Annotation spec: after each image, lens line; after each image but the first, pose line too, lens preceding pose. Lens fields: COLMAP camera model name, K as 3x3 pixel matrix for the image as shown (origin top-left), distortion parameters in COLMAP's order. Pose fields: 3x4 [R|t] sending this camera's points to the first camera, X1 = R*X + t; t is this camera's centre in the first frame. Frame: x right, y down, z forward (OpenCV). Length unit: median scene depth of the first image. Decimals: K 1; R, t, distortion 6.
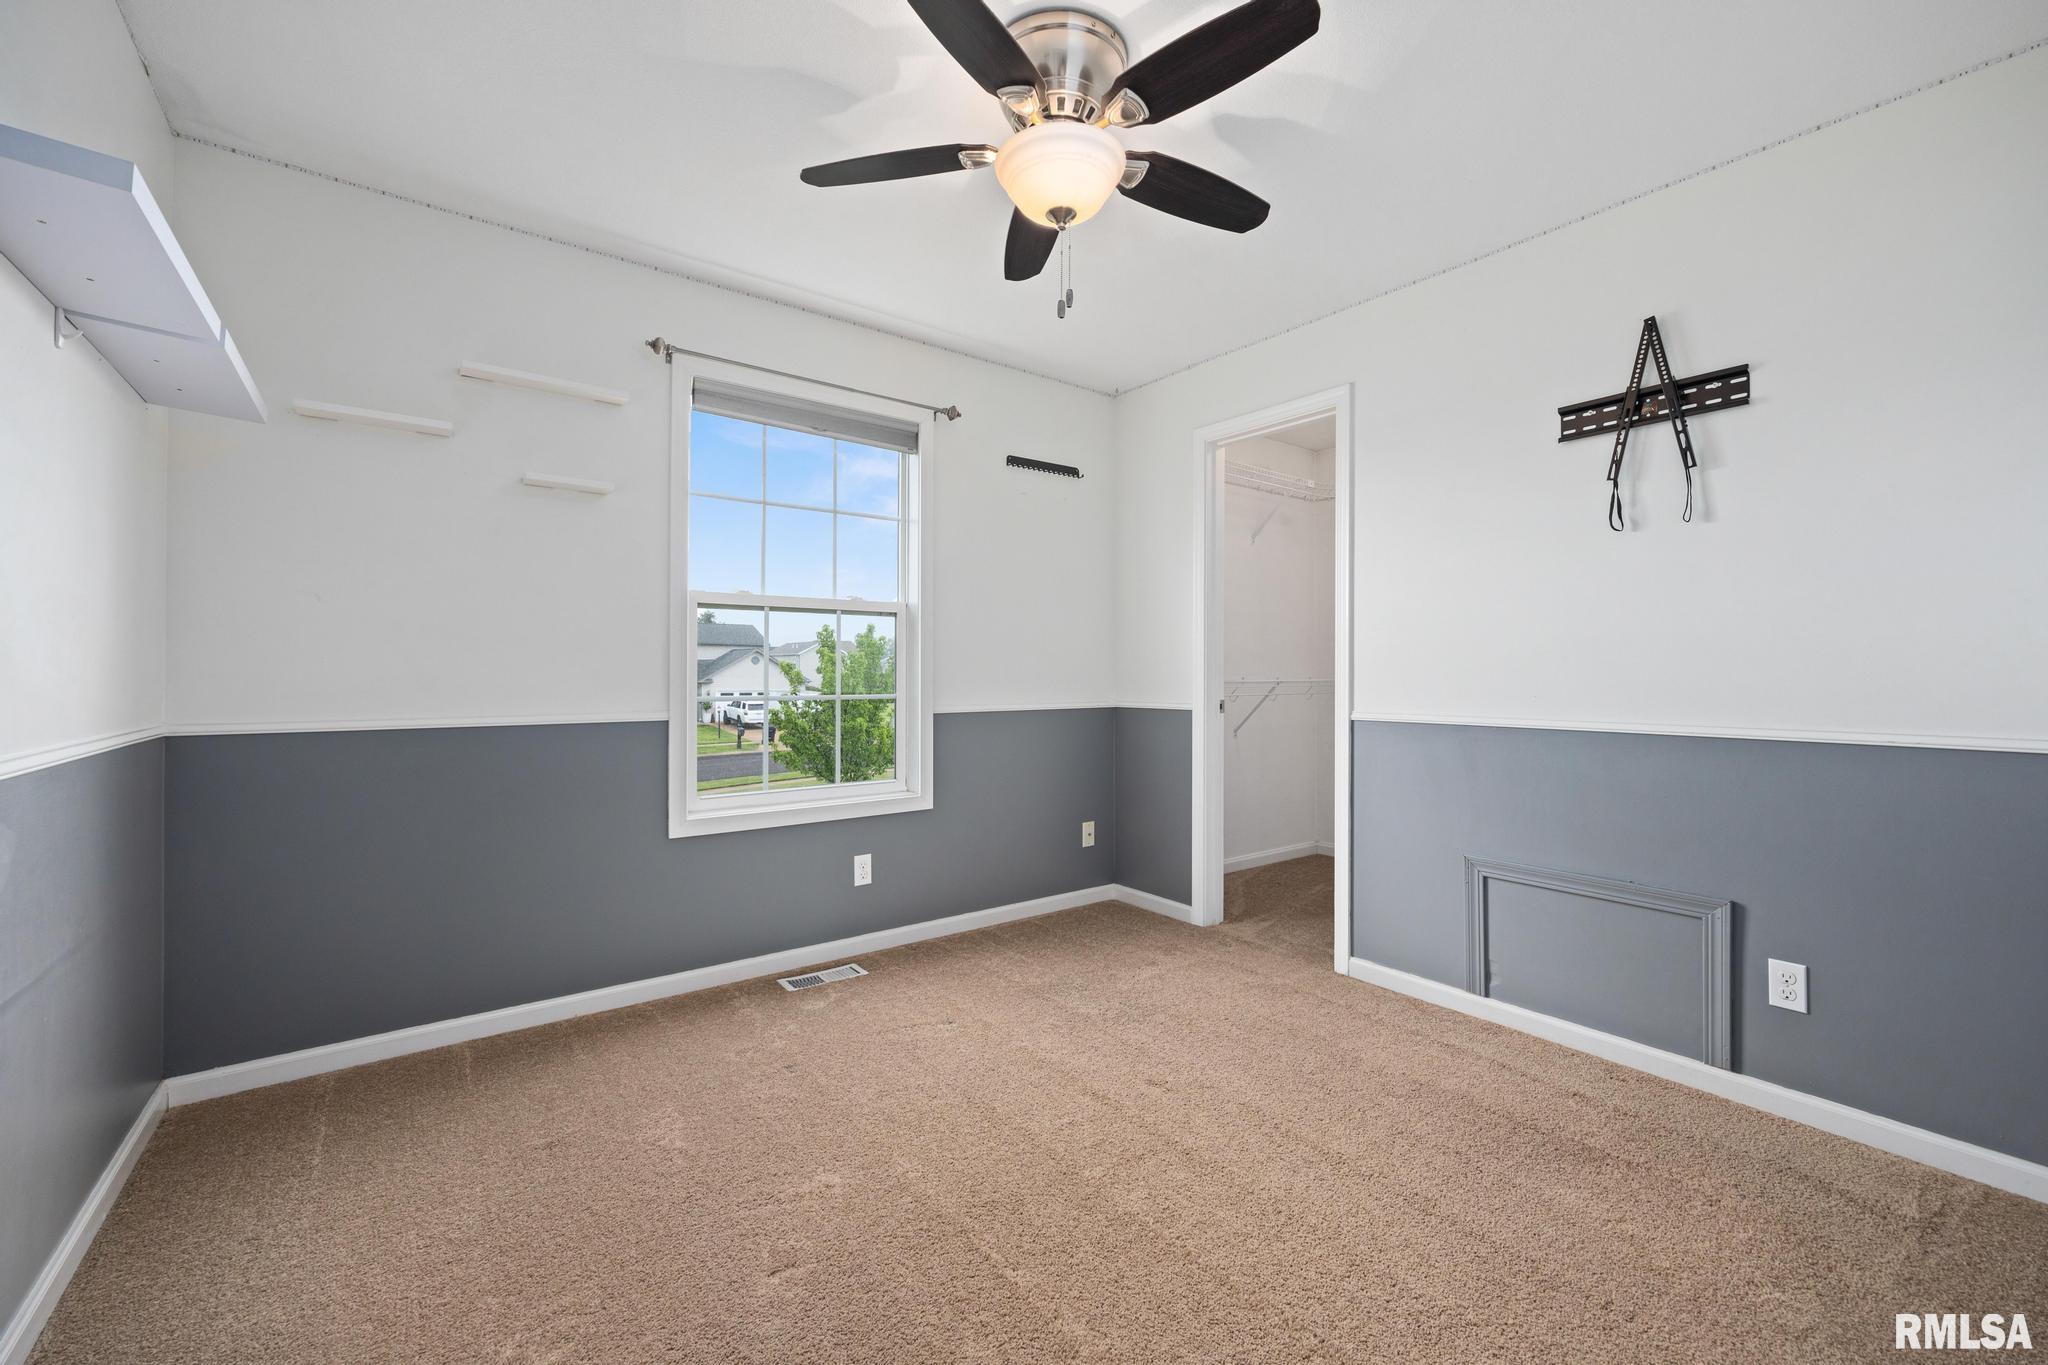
lens RADIAL K [[815.7, 0, 1038.2], [0, 815.7, 677.6], [0, 0, 1]] dist [-0.002669, -0.000054]
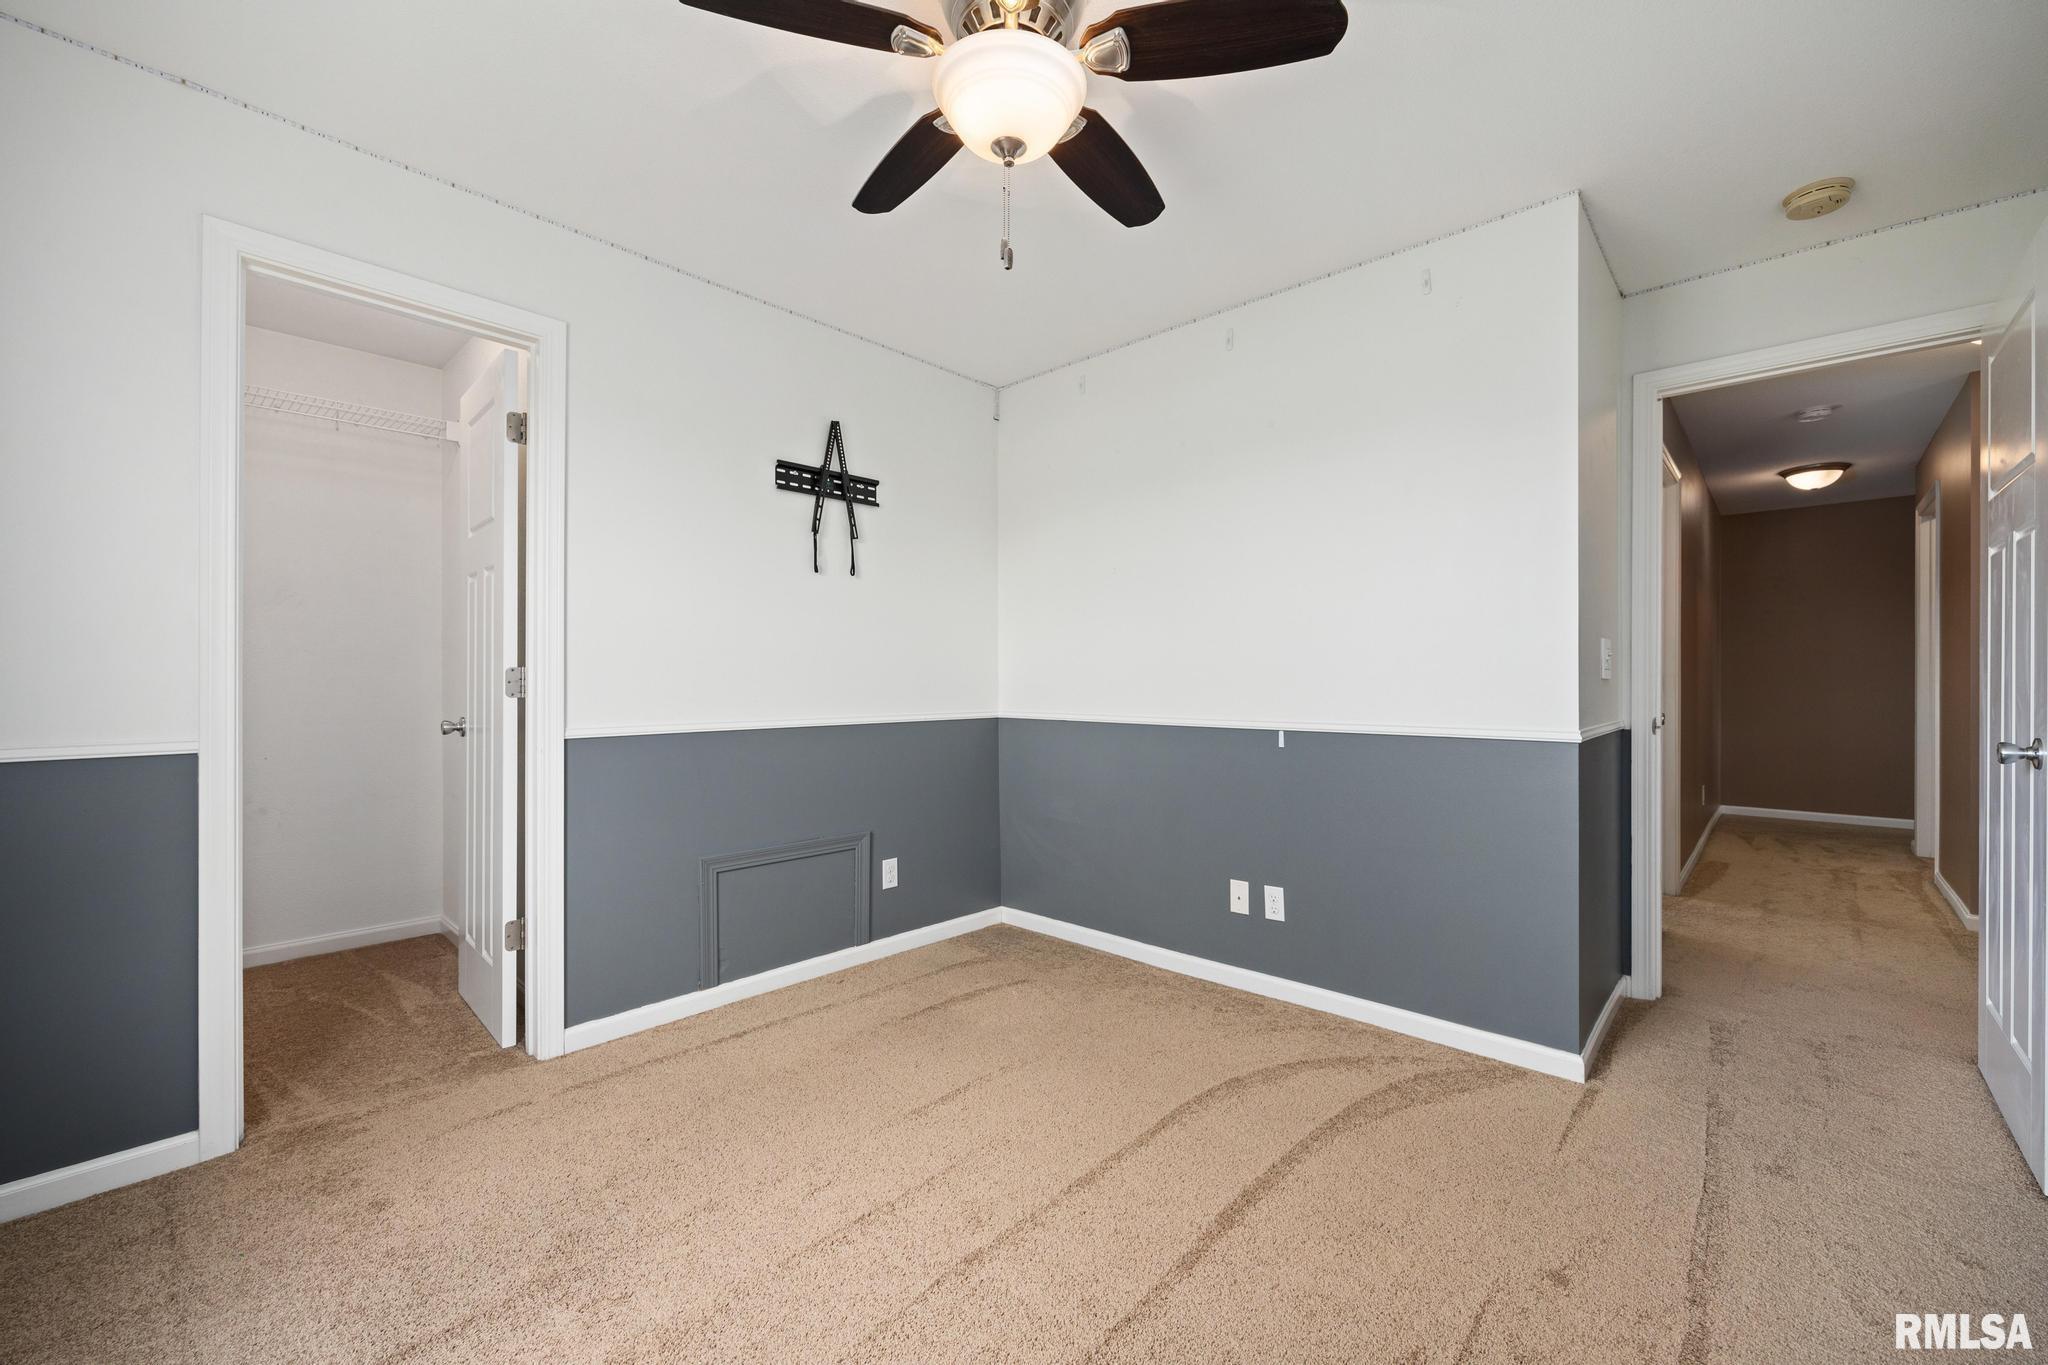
lens RADIAL K [[815.7, 0, 1038.2], [0, 815.7, 677.6], [0, 0, 1]] dist [-0.002669, -0.000054]
pose [[-0.165295, 0.000230, 0.986244, -0.650813], [0.006123, 0.999981, 0.000793, -0.008116], [-0.986225, 0.006170, -0.165293, 0.874634]]
